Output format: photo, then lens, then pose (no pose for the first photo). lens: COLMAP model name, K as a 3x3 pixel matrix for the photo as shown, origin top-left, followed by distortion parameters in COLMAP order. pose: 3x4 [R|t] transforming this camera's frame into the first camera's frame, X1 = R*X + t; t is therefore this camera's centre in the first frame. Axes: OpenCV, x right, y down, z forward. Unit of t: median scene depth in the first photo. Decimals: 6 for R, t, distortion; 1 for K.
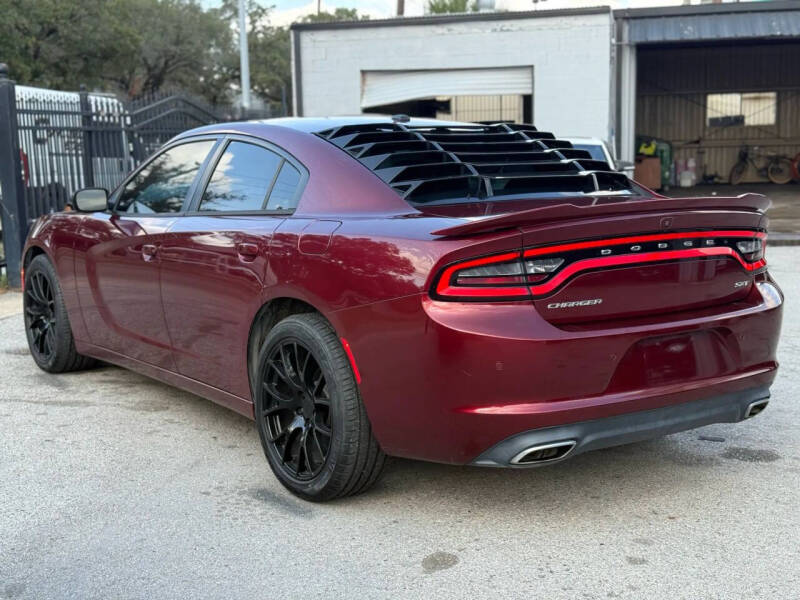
lens RADIAL K [[1114.3, 0, 400.0], [0, 1114.3, 300.0], [0, 0, 1]] dist [0.119413, -0.042269]
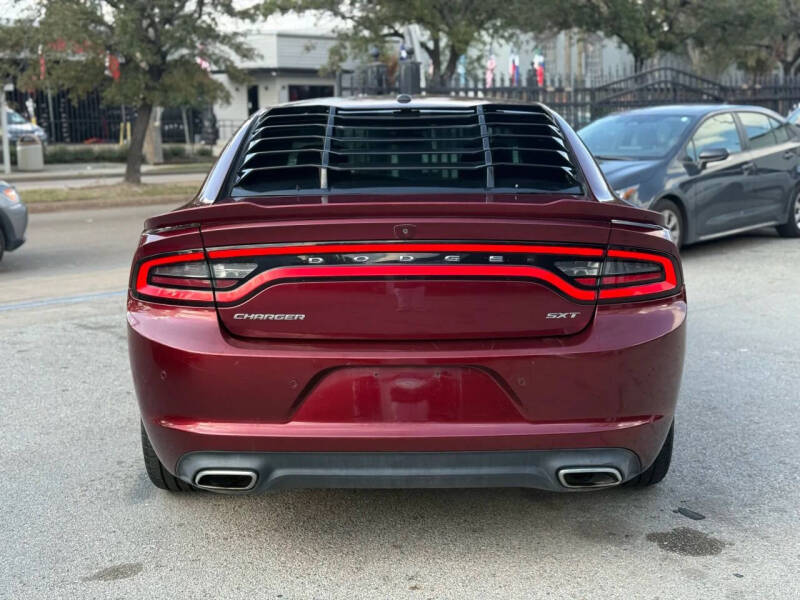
lens RADIAL K [[1114.3, 0, 400.0], [0, 1114.3, 300.0], [0, 0, 1]] dist [0.119413, -0.042269]
pose [[0.815273, 0.095191, -0.571200, 0.708075], [-0.080010, 0.995453, 0.051696, -0.060173], [0.573523, 0.003555, 0.819182, 0.333355]]
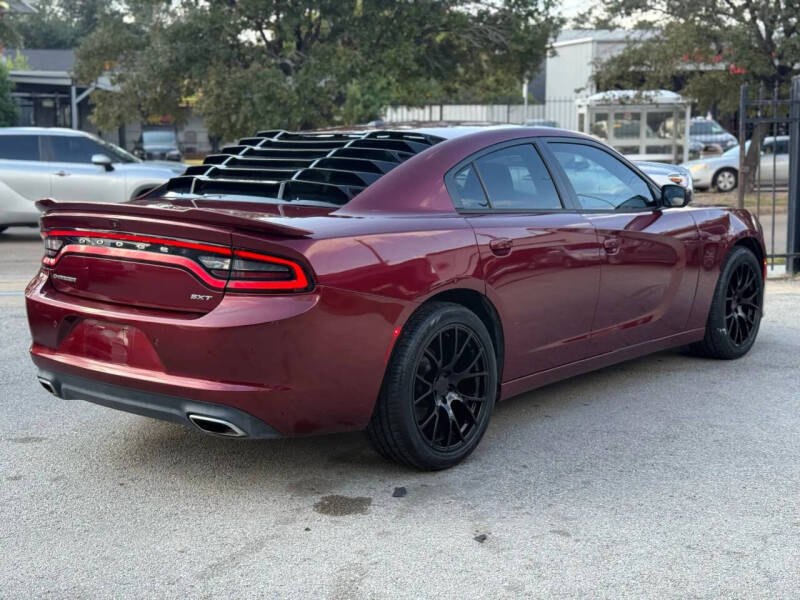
lens RADIAL K [[1114.3, 0, 400.0], [0, 1114.3, 300.0], [0, 0, 1]] dist [0.119413, -0.042269]
pose [[0.280824, 0.154150, -0.947299, 1.416046], [-0.137438, 0.983304, 0.119266, -0.168688], [0.949868, 0.096703, 0.297321, 0.948318]]
